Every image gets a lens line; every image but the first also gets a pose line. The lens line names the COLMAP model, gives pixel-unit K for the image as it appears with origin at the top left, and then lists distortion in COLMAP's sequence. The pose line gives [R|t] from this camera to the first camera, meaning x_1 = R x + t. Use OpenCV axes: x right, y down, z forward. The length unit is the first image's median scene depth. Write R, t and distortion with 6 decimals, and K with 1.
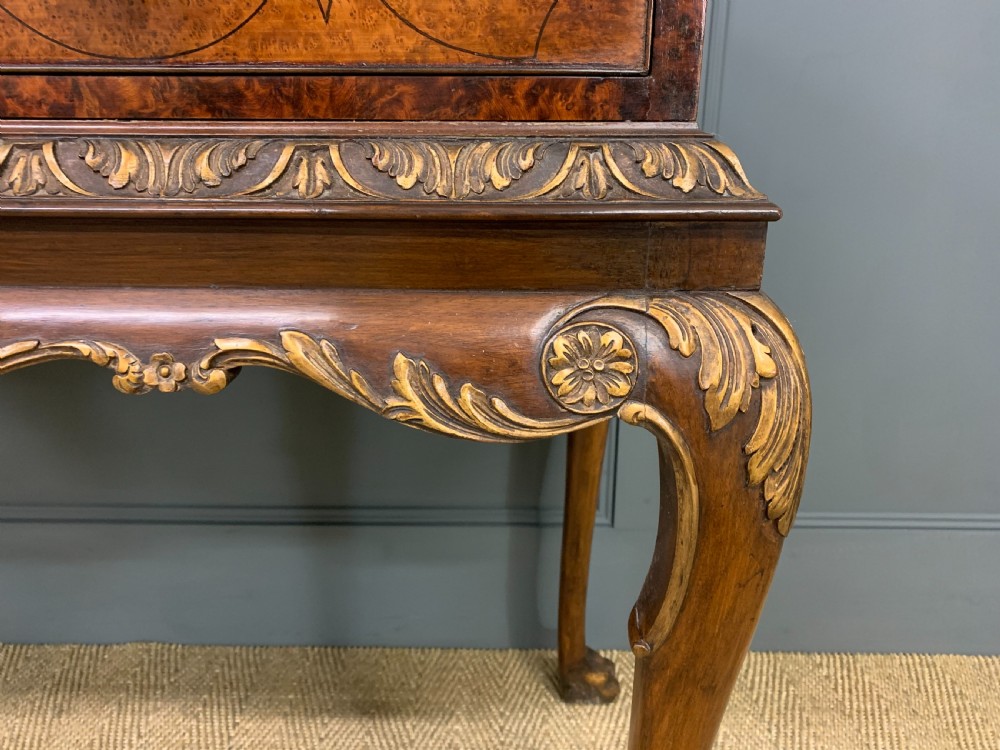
lens RADIAL K [[782.5, 0, 492.3], [0, 782.5, 369.7], [0, 0, 1]] dist [0.012585, -0.001927]
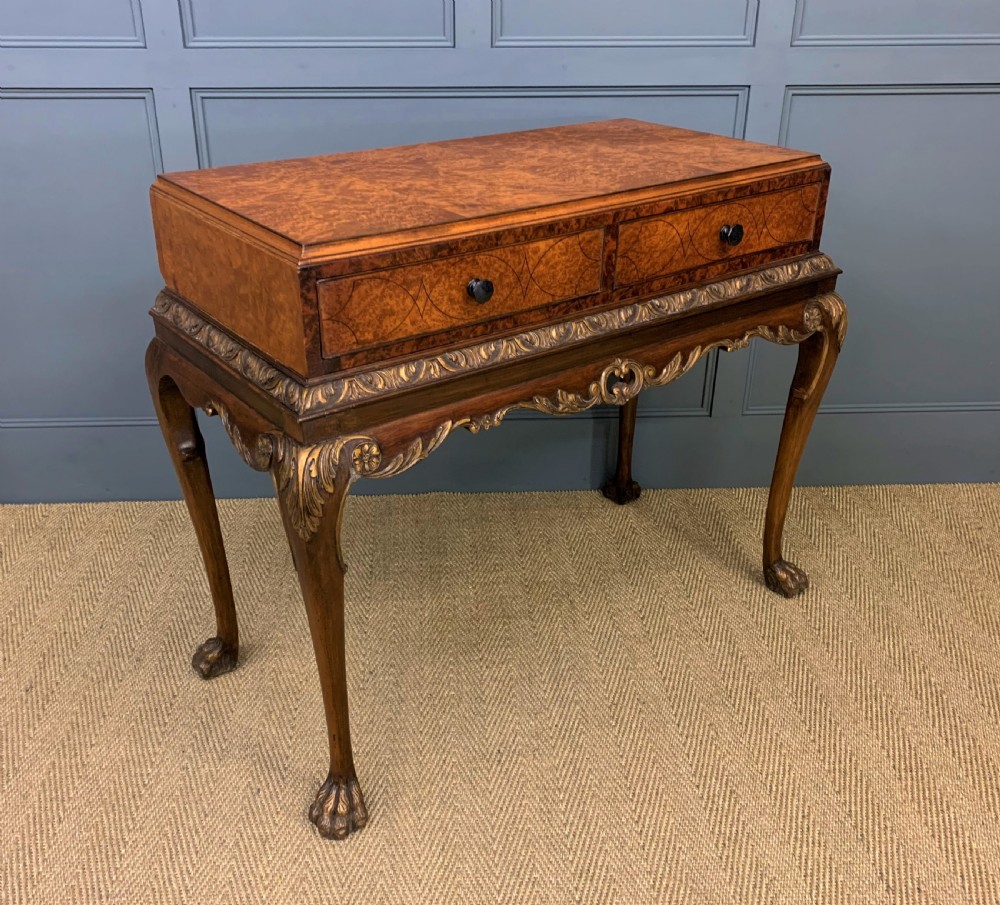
lens RADIAL K [[1028.7, 0, 483.9], [0, 1028.7, 467.3], [0, 0, 1]] dist [0.047662, -0.100214]
pose [[0.793262, -0.281414, 0.539946, -4.026475], [0.194354, 0.957424, 0.213464, -0.689744], [-0.577028, -0.064392, 0.814182, -2.209824]]
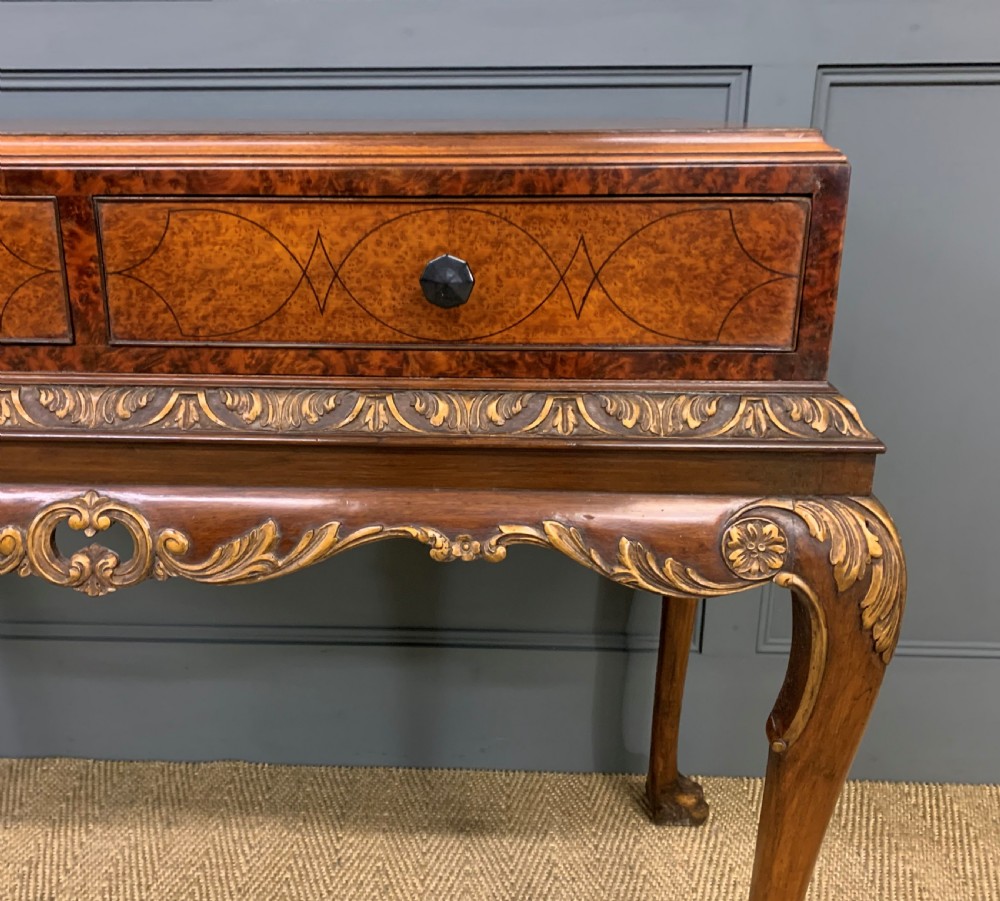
lens RADIAL K [[987.1, 0, 447.4], [0, 987.1, 429.8], [0, 0, 1]] dist [0.172024, -0.461845]
pose [[0.999561, 0.004853, -0.029221, -0.392264], [-0.005278, 0.999881, -0.014488, -0.192320], [0.029147, 0.014636, 0.999468, -0.890950]]
